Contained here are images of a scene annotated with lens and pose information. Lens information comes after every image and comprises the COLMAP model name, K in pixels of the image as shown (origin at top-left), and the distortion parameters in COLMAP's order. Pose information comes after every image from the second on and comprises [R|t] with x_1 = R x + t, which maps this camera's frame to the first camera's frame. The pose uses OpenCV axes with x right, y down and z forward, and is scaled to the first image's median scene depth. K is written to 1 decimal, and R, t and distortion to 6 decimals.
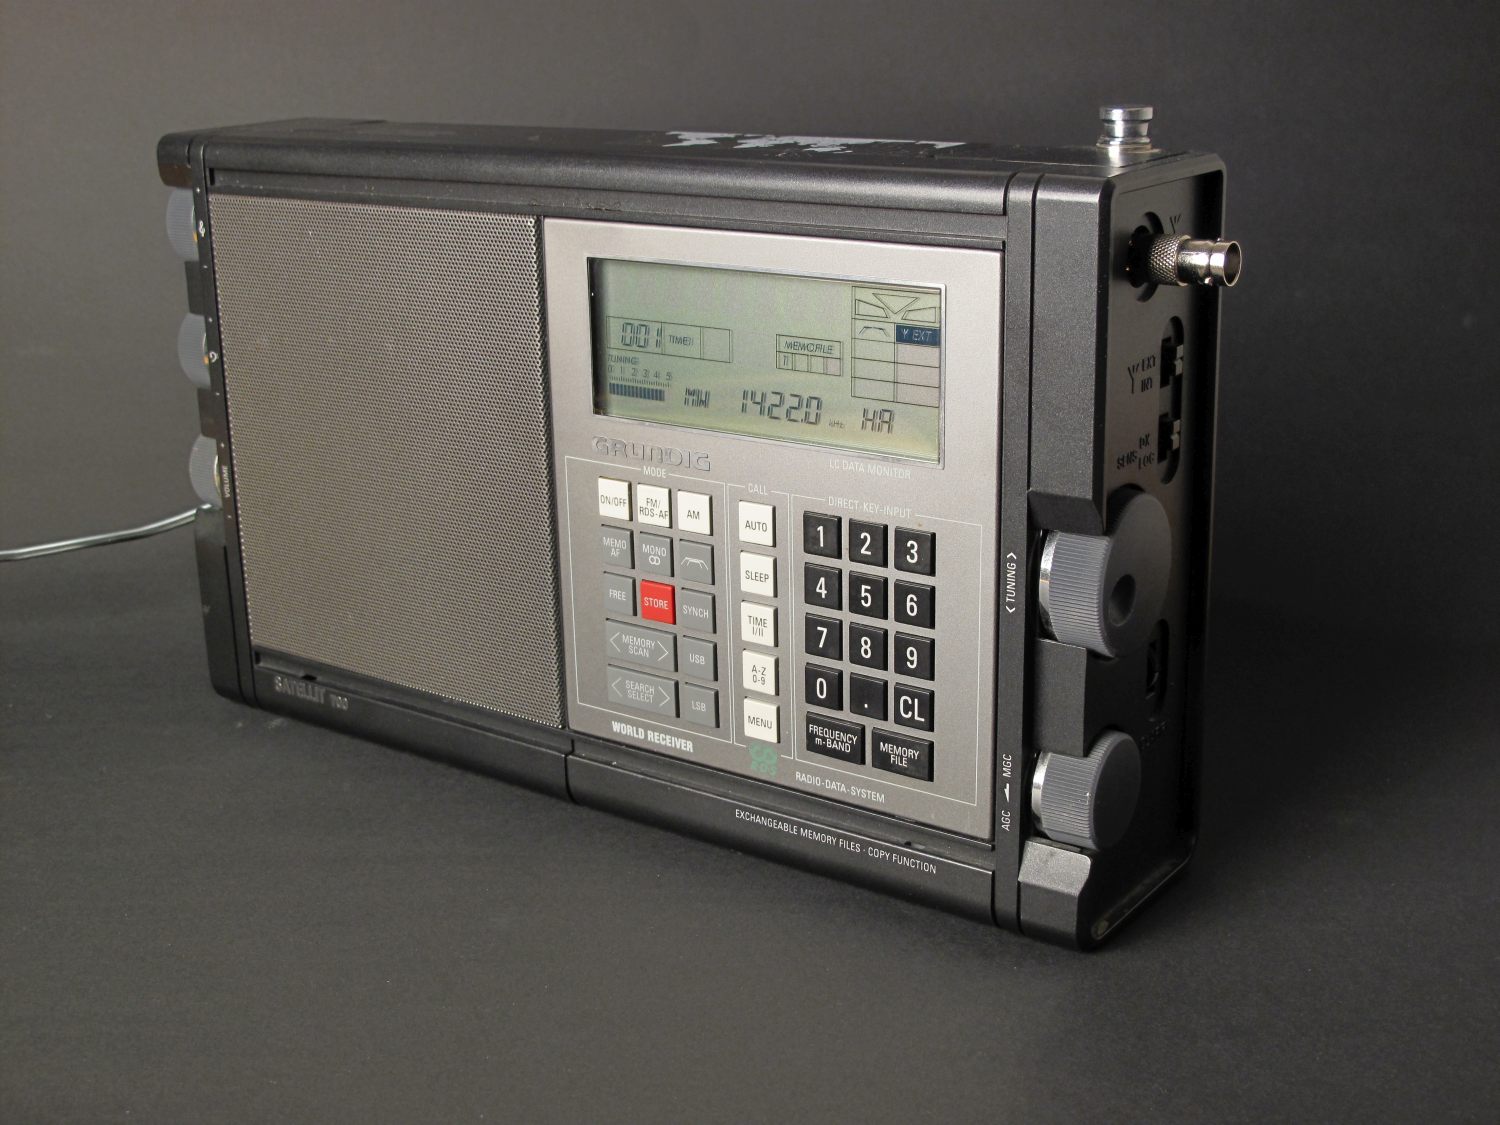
lens RADIAL K [[1981.8, 0, 750.0], [0, 1981.8, 562.5], [0, 0, 1]] dist [-0.022415, -0.006467]
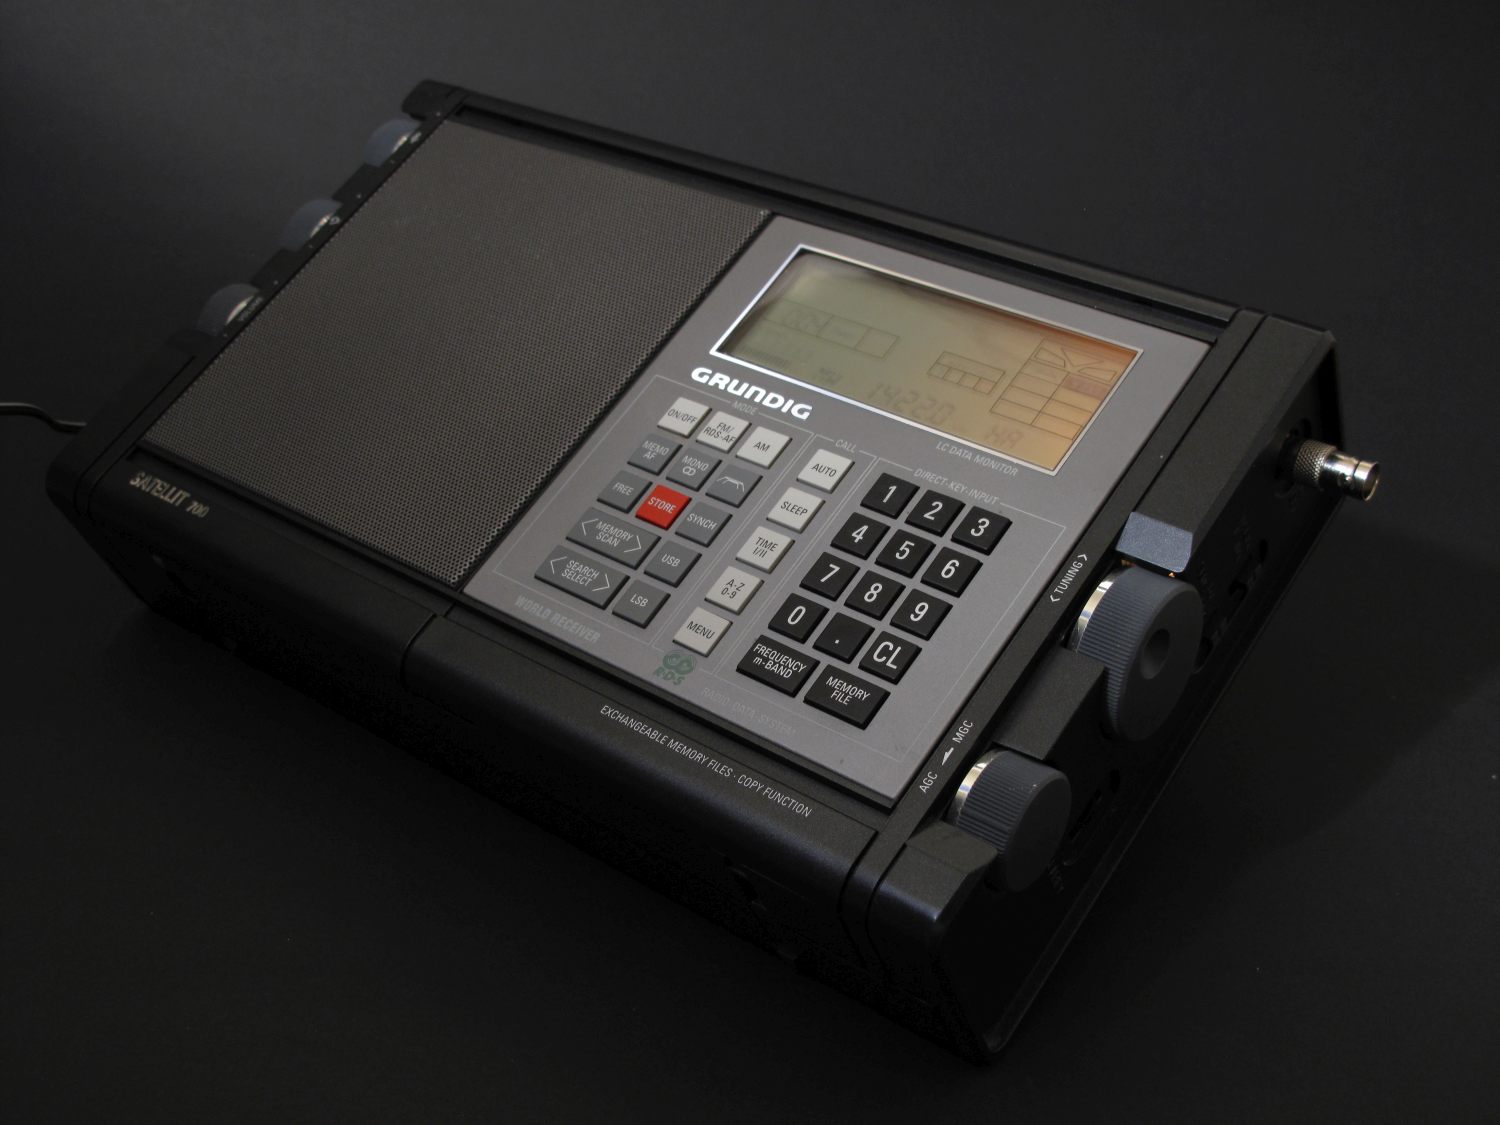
lens RADIAL K [[2016.4, 0, 750.0], [0, 2016.4, 562.5], [0, 0, 1]] dist [-0.029028, -0.020101]
pose [[0.780880, 0.624576, -0.011496, 0.014352], [-0.485844, 0.595656, -0.639648, 0.663466], [-0.392661, 0.505073, 0.768582, 0.270321]]
